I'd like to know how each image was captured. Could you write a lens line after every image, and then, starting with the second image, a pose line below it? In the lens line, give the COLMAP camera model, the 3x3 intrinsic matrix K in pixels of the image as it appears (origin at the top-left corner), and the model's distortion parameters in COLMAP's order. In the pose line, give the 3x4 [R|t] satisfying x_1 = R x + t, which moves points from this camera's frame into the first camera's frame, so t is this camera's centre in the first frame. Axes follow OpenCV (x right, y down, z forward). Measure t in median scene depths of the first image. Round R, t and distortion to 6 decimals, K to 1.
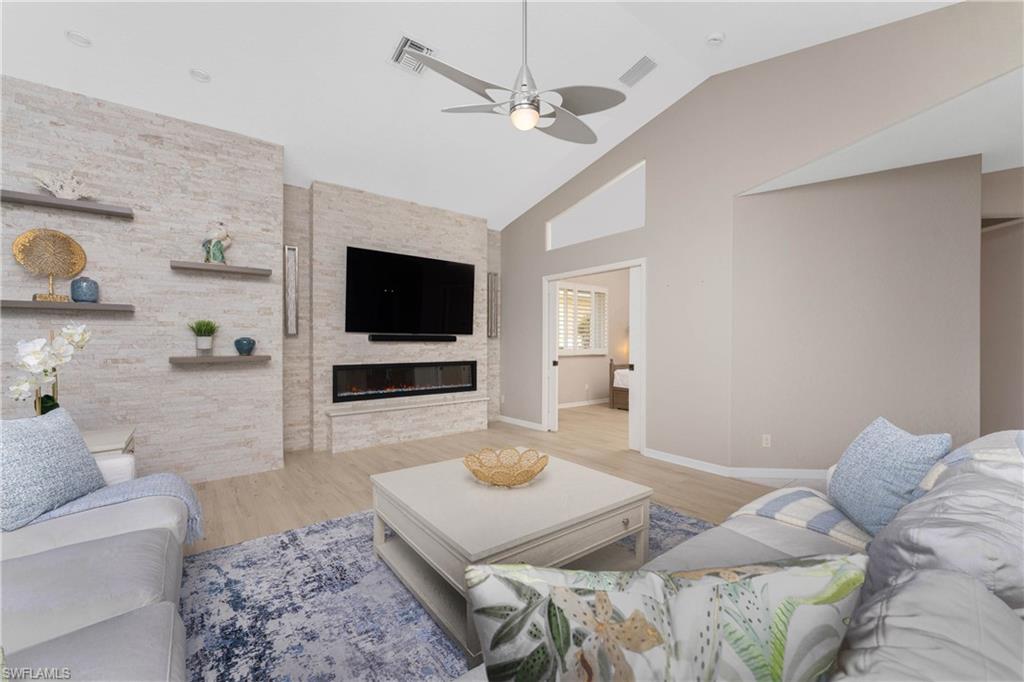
lens RADIAL K [[410.4, 0, 509.1], [0, 410.4, 344.0], [0, 0, 1]] dist [-0.000454, -0.000240]
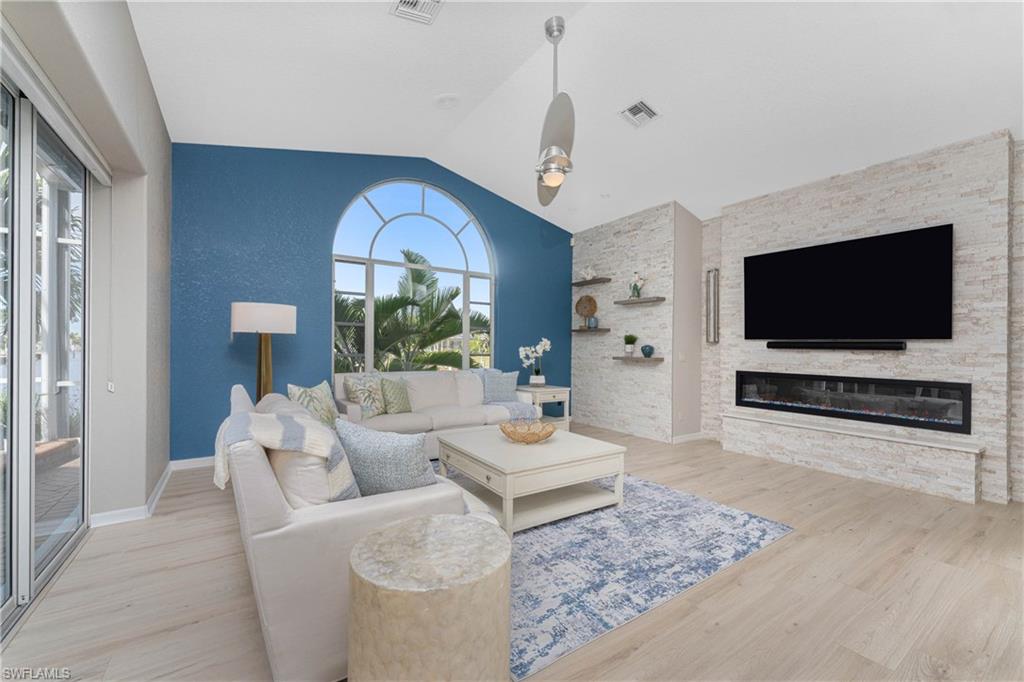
lens RADIAL K [[411.2, 0, 511.5], [0, 411.2, 345.2], [0, 0, 1]] dist [0.000772, -0.000083]
pose [[-0.063390, -0.003191, -0.997984, 0.832781], [-0.014560, 0.999891, -0.002272, -0.004231], [0.997883, 0.014387, -0.063430, 0.582422]]
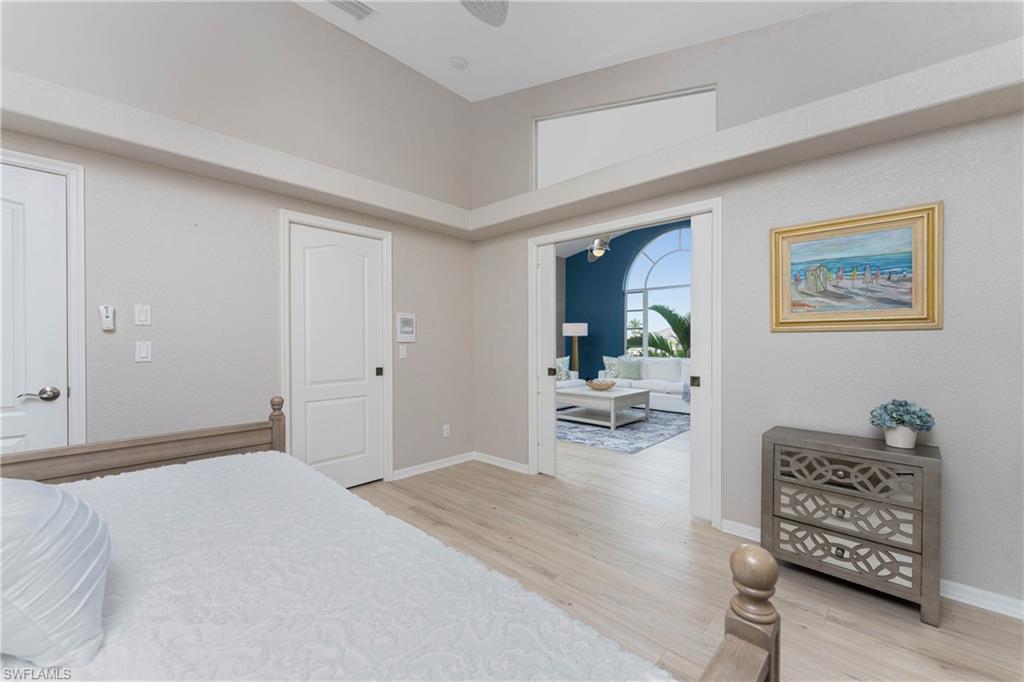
lens RADIAL K [[419.4, 0, 514.0], [0, 419.4, 350.3], [0, 0, 1]] dist [0.000121, 0.000048]
pose [[-0.984383, 0.003210, -0.176013, 0.616690], [-0.000901, 0.999729, 0.023275, -0.002053], [0.176040, 0.023070, -0.984113, 2.112963]]
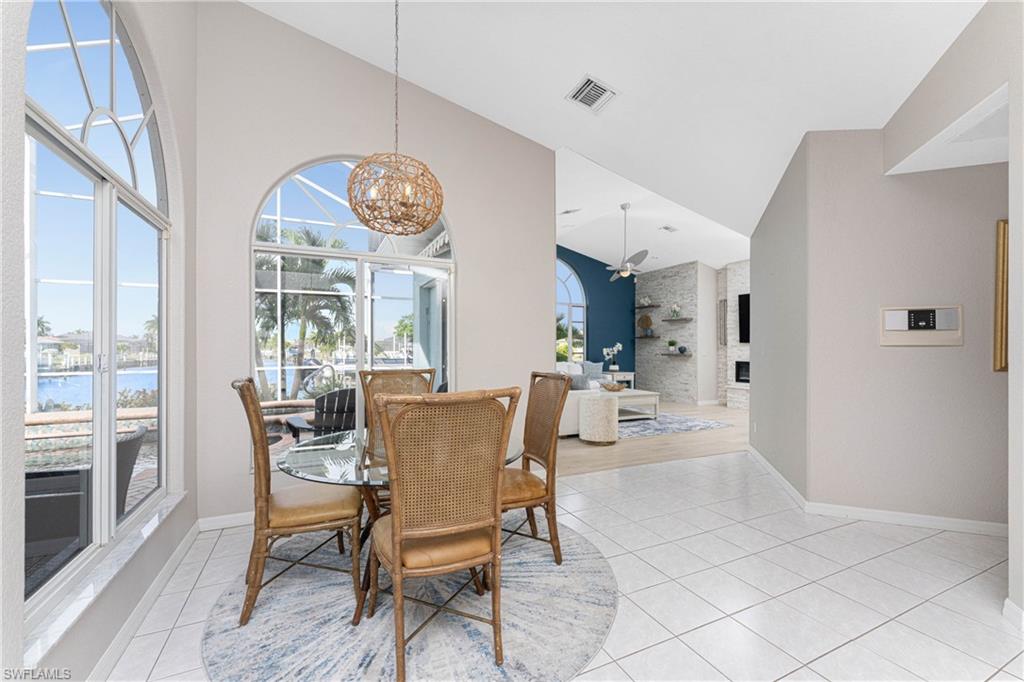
lens RADIAL K [[412.2, 0, 508.9], [0, 412.2, 347.1], [0, 0, 1]] dist [0.000364, 0.000016]
pose [[-0.219374, -0.002231, -0.975638, 1.918809], [-0.006662, 0.999977, -0.000788, -0.002688], [0.975618, 0.006327, -0.219384, 0.508499]]
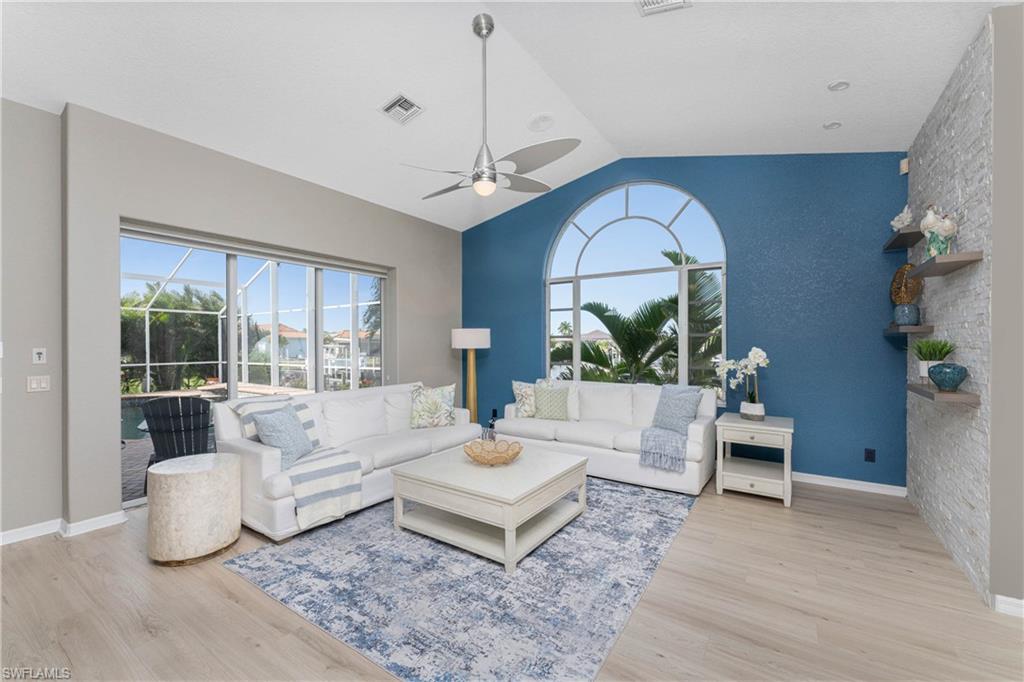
lens RADIAL K [[414.8, 0, 513.0], [0, 414.8, 344.6], [0, 0, 1]] dist [-0.000757, -0.000108]
pose [[-0.945816, 0.003431, -0.324685, 0.222956], [0.001645, 0.999982, 0.005775, -0.047575], [0.324699, 0.004928, -0.945805, 1.347205]]
